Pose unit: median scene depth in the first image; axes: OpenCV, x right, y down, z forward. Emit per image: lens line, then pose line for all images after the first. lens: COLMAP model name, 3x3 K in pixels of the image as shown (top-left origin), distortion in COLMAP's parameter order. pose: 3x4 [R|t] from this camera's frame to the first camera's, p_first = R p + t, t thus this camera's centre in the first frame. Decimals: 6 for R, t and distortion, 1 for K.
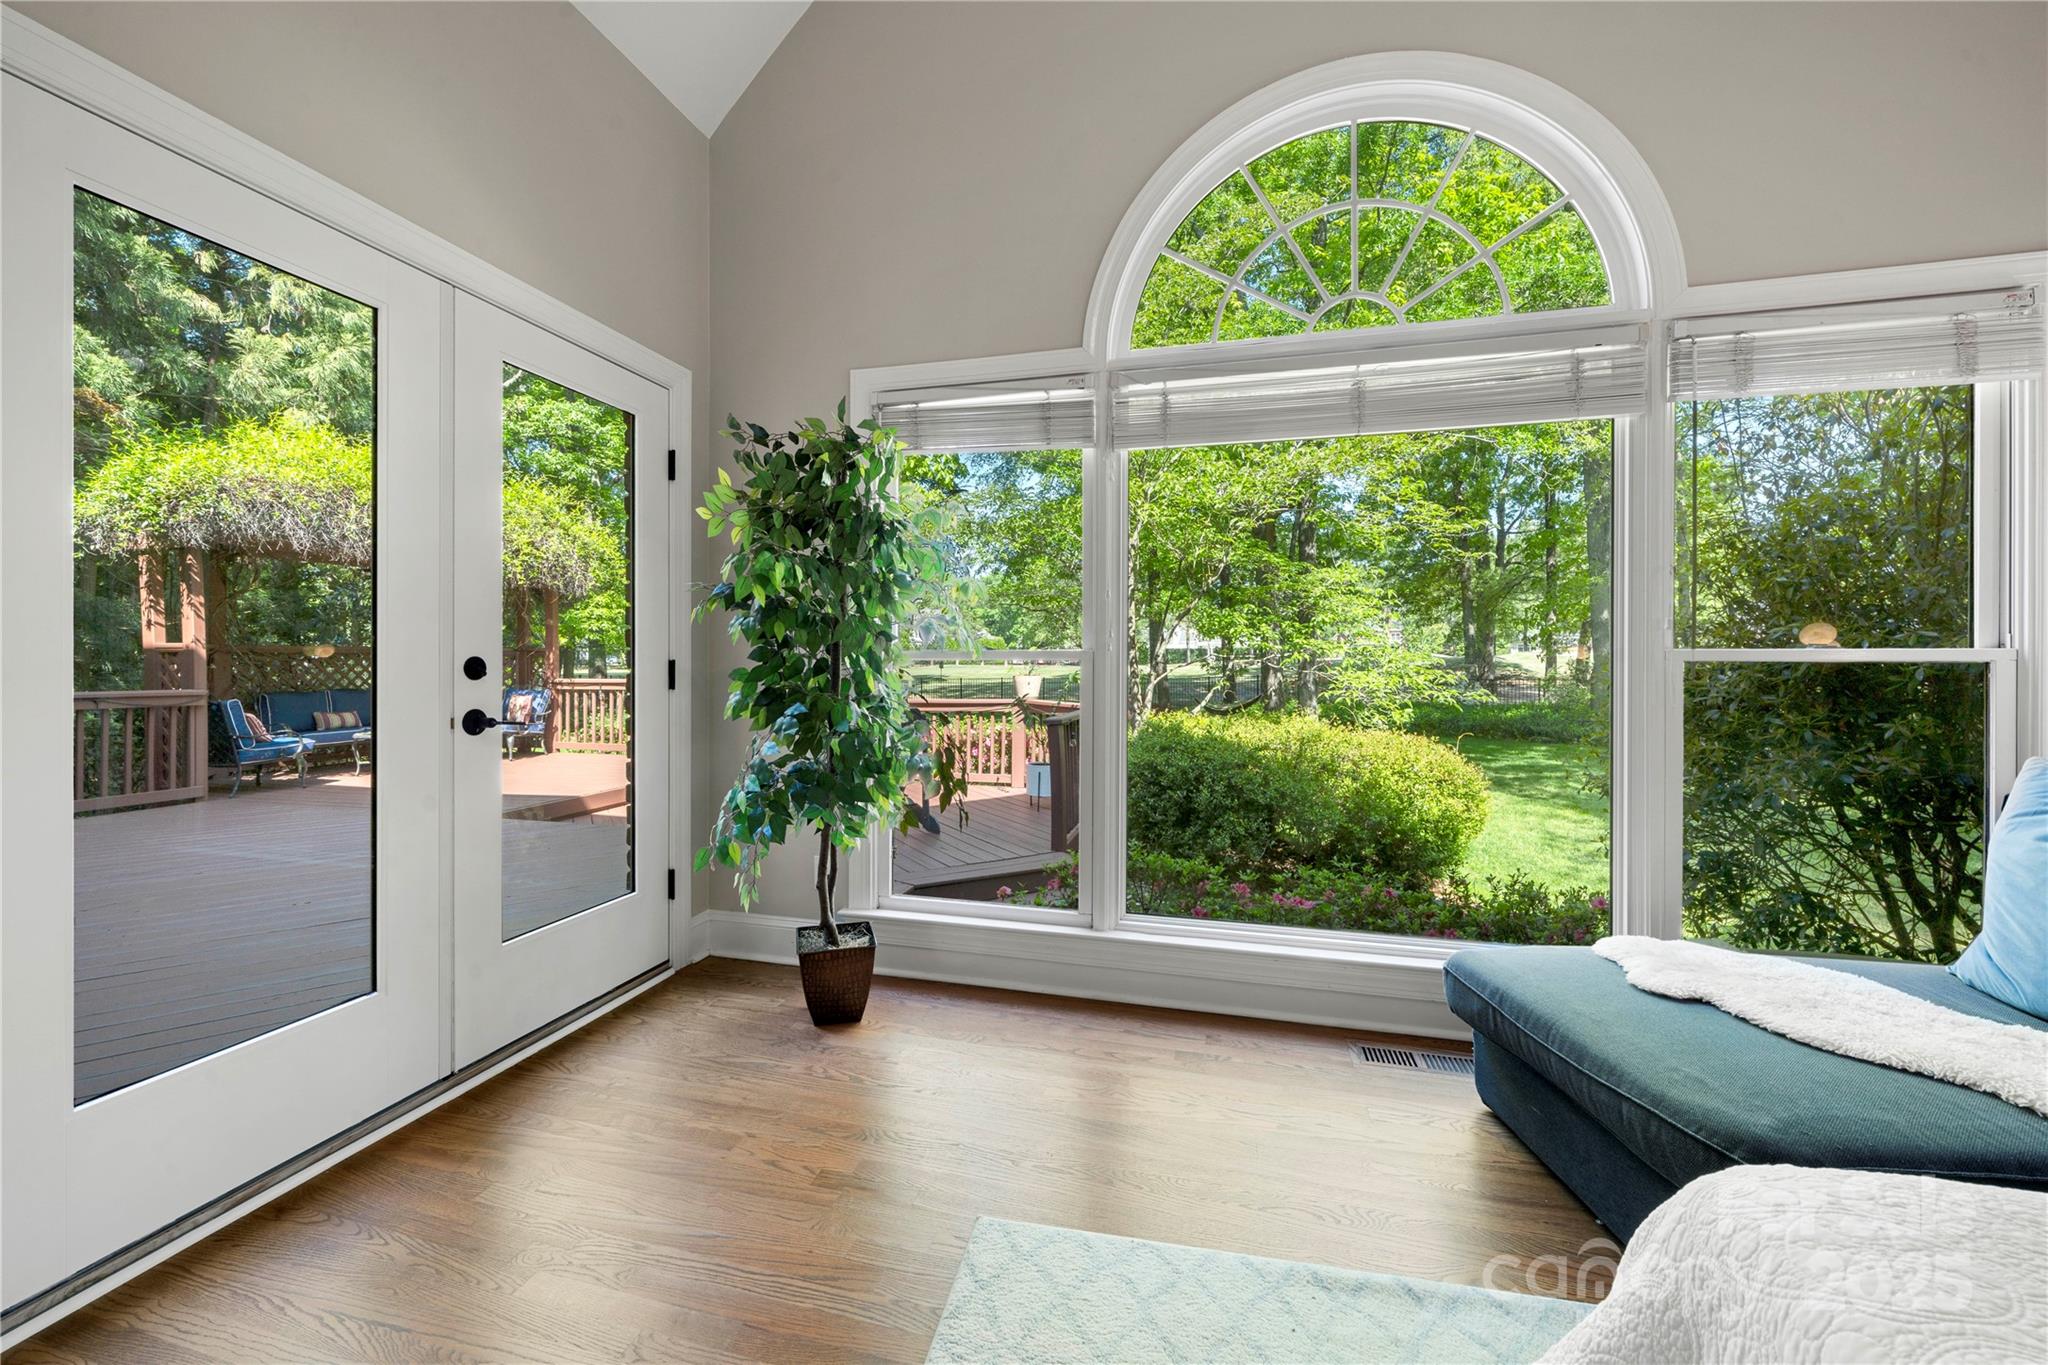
lens RADIAL K [[792.1, 0, 1024.8], [0, 792.1, 653.8], [0, 0, 1]] dist [0.000193, 0.000000]
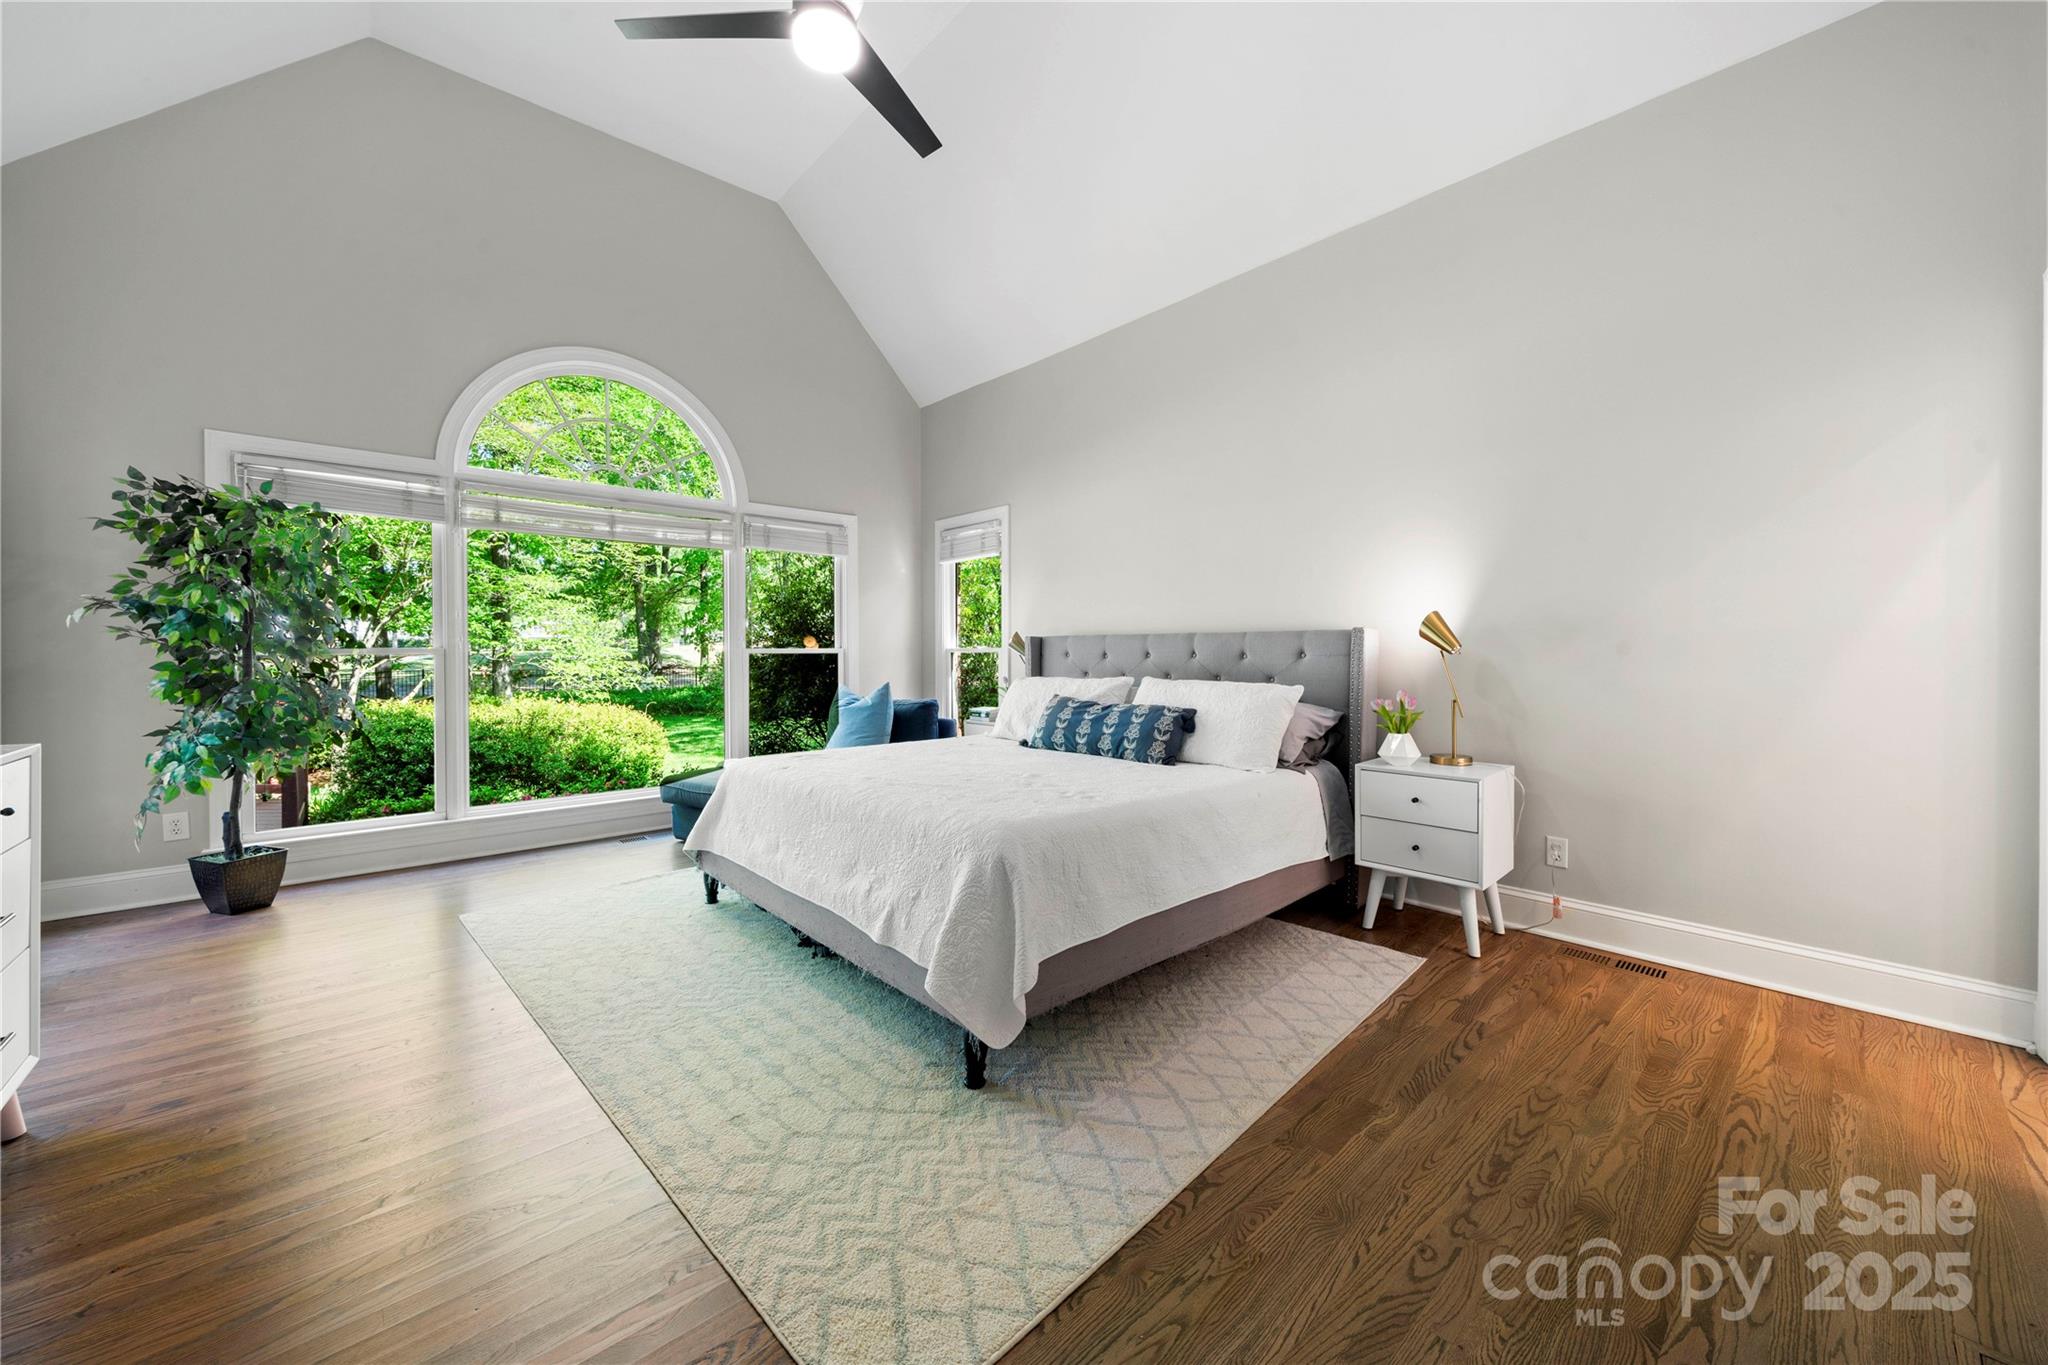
lens RADIAL K [[757.3, 0, 1011.2], [0, 757.3, 665.6], [0, 0, 1]] dist [-0.000614, 0.000023]
pose [[0.564955, -0.019196, 0.824899, -0.520717], [-0.001581, 0.999702, 0.024346, -0.009481], [-0.825120, -0.015058, 0.564756, -0.804731]]
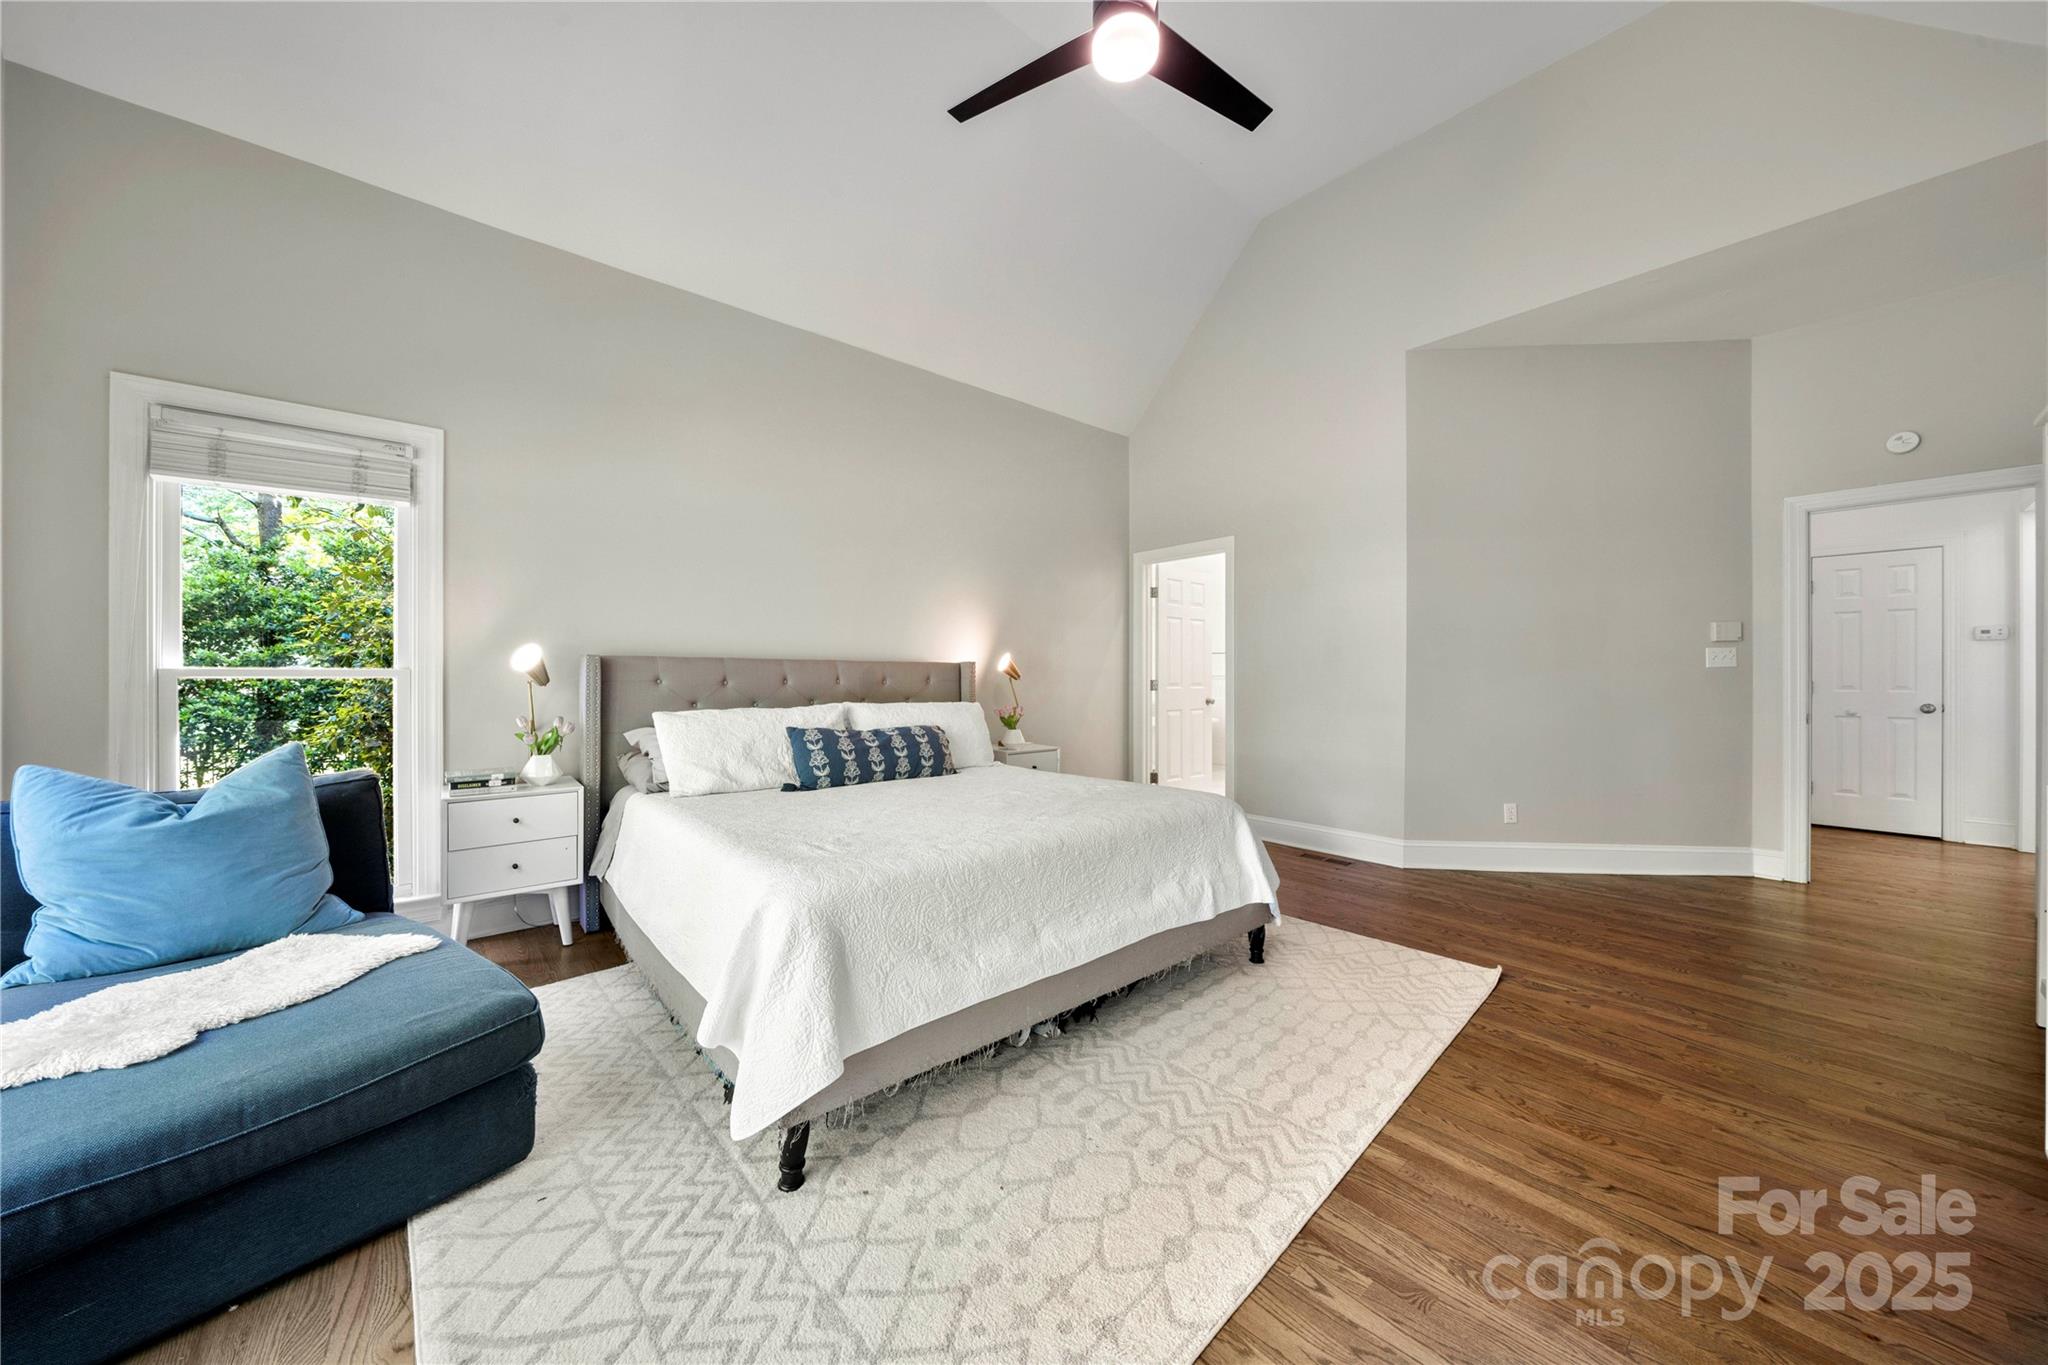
lens RADIAL K [[694.8, 0, 1024.0], [0, 694.8, 682.5], [0, 0, 1]] dist [-0.002031, -0.000172]
pose [[-0.815924, -0.008494, 0.578097, -0.253237], [-0.007923, 0.999962, 0.003510, 0.000384], [-0.578105, -0.001717, -0.815961, 0.664512]]
